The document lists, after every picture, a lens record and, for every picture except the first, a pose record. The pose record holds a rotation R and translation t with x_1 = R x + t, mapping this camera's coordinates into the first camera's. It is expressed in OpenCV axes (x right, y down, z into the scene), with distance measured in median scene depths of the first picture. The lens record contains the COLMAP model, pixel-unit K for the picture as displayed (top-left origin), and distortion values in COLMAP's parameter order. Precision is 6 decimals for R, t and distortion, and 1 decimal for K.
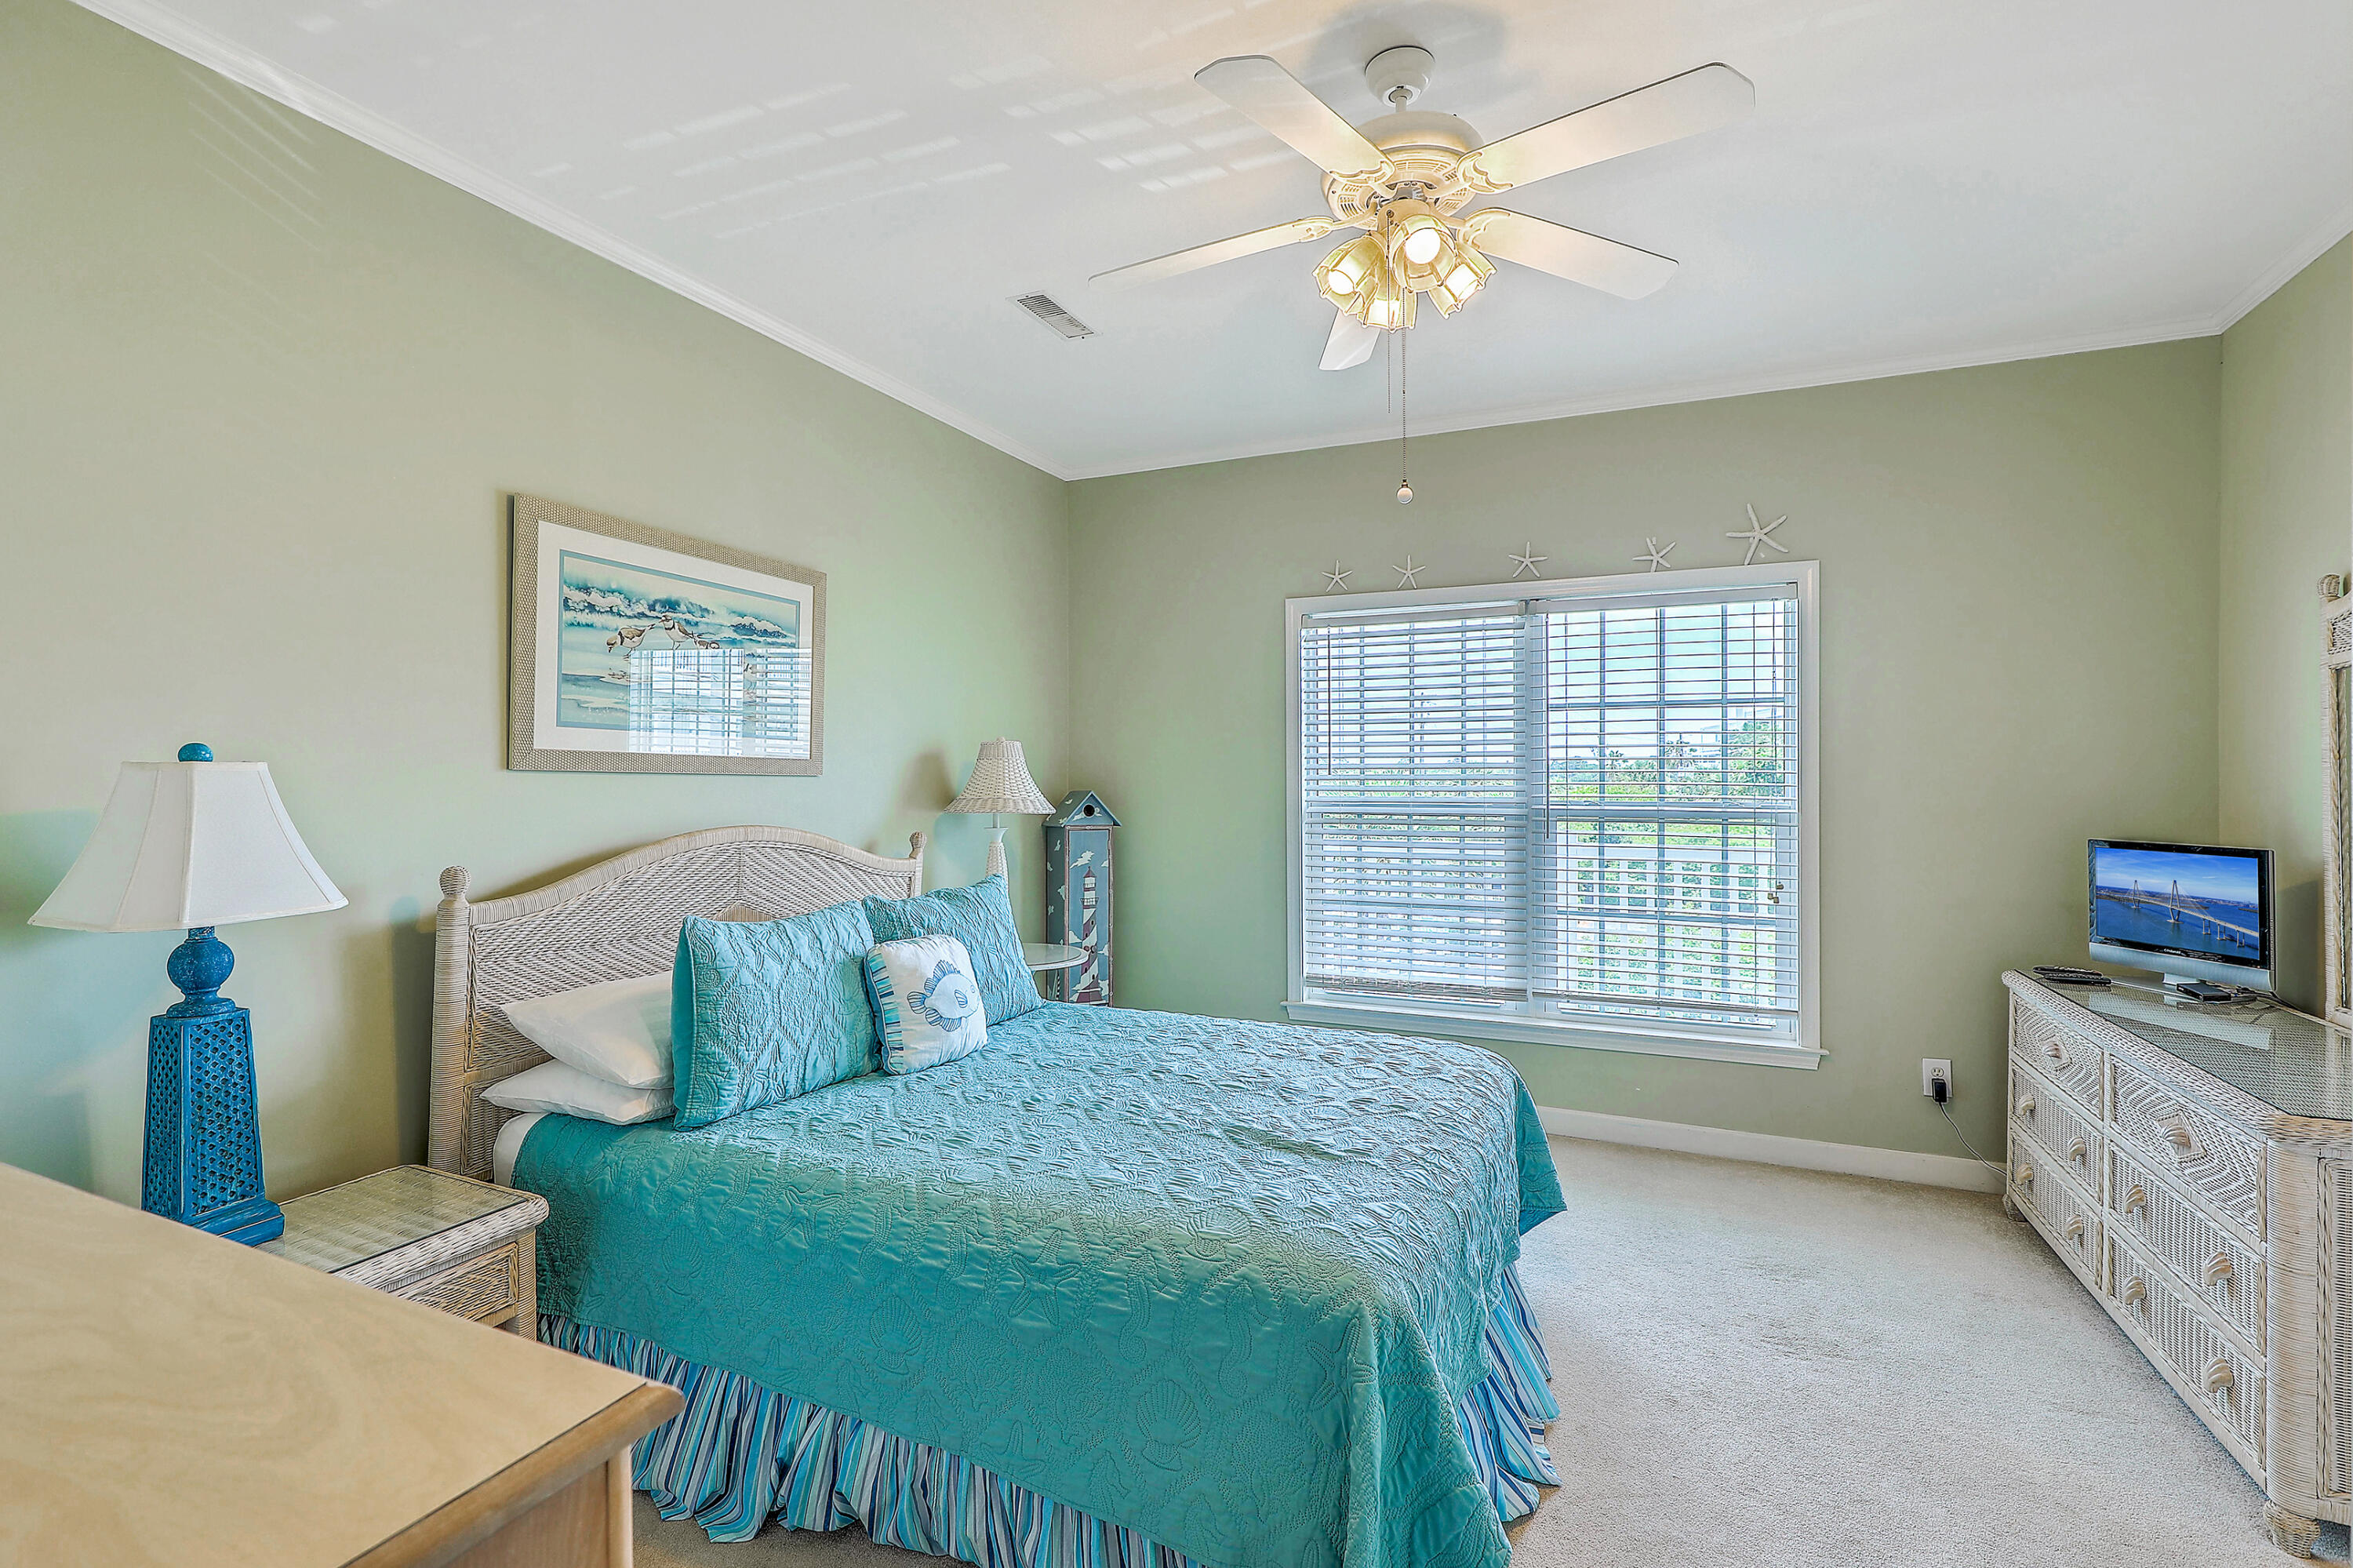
lens RADIAL K [[1065.5, 0, 1174.5], [0, 1065.5, 781.1], [0, 0, 1]] dist [0.000037, -0.000106]
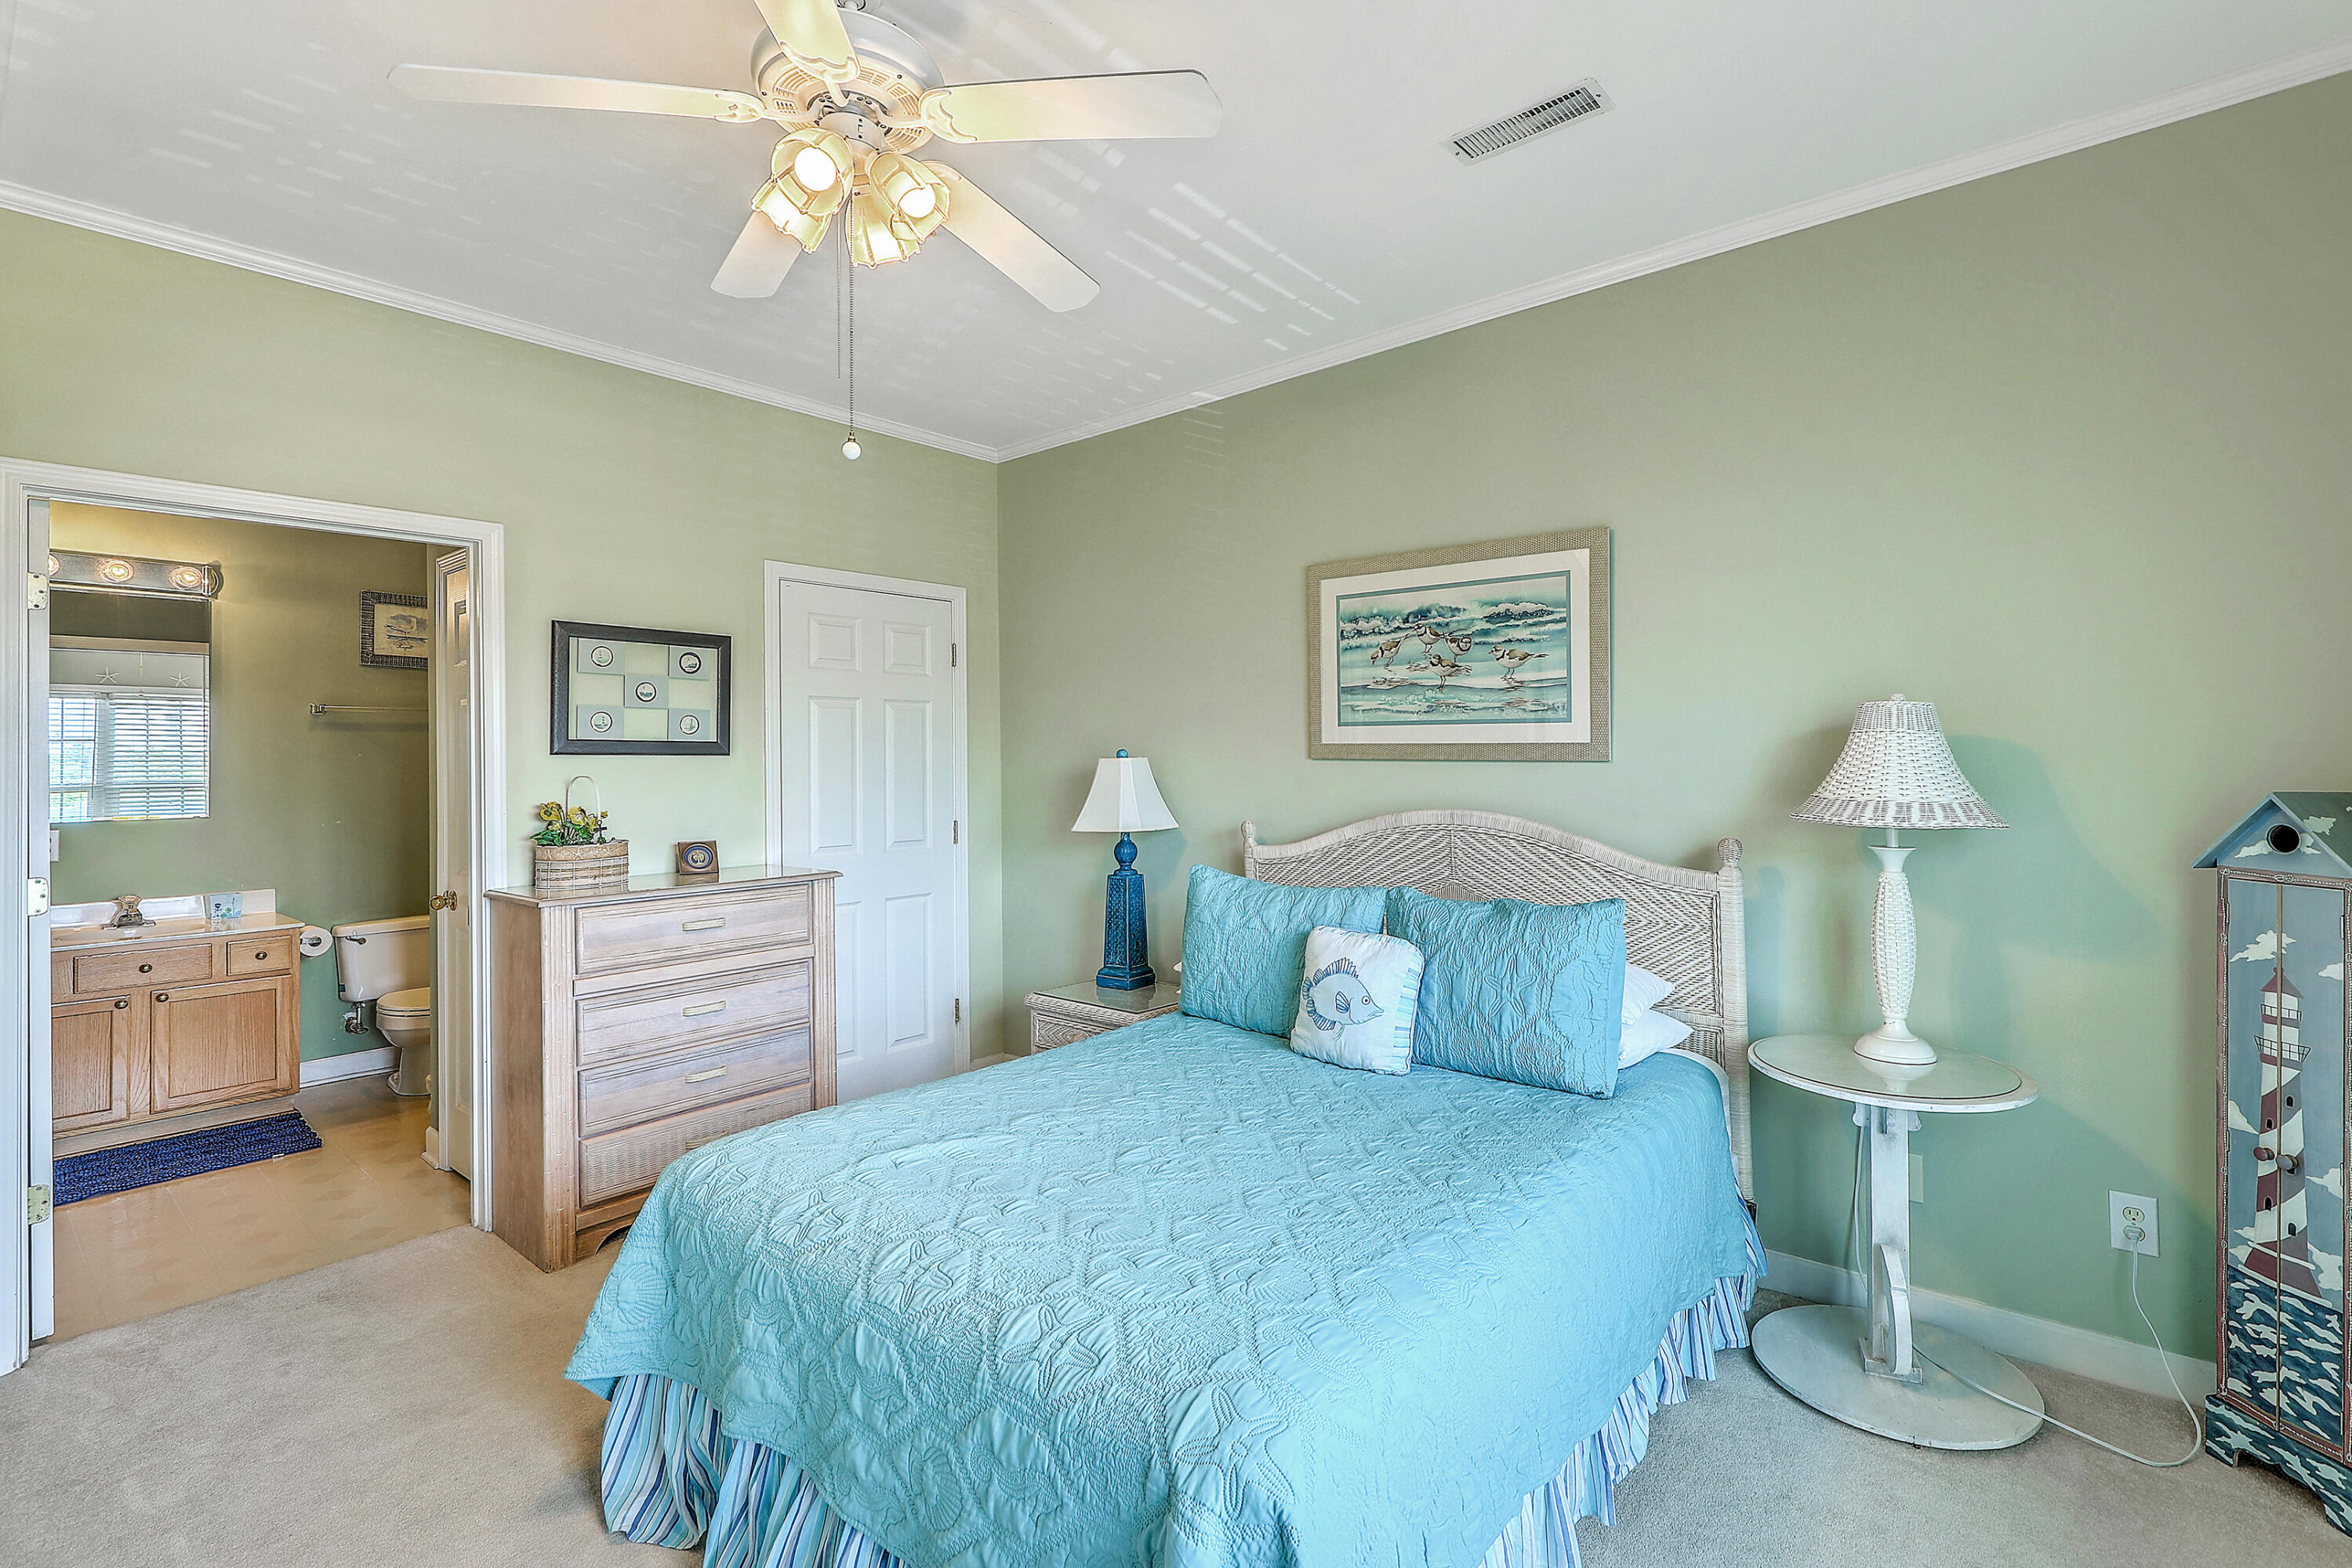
lens RADIAL K [[1065.0, 0, 1172.1], [0, 1065.0, 767.8], [0, 0, 1]] dist [0.000037, -0.000106]
pose [[-0.268177, 0.001150, -0.963369, 0.716414], [-0.001912, 0.999997, 0.001726, -0.001391], [0.963368, 0.002305, -0.268174, 1.071559]]
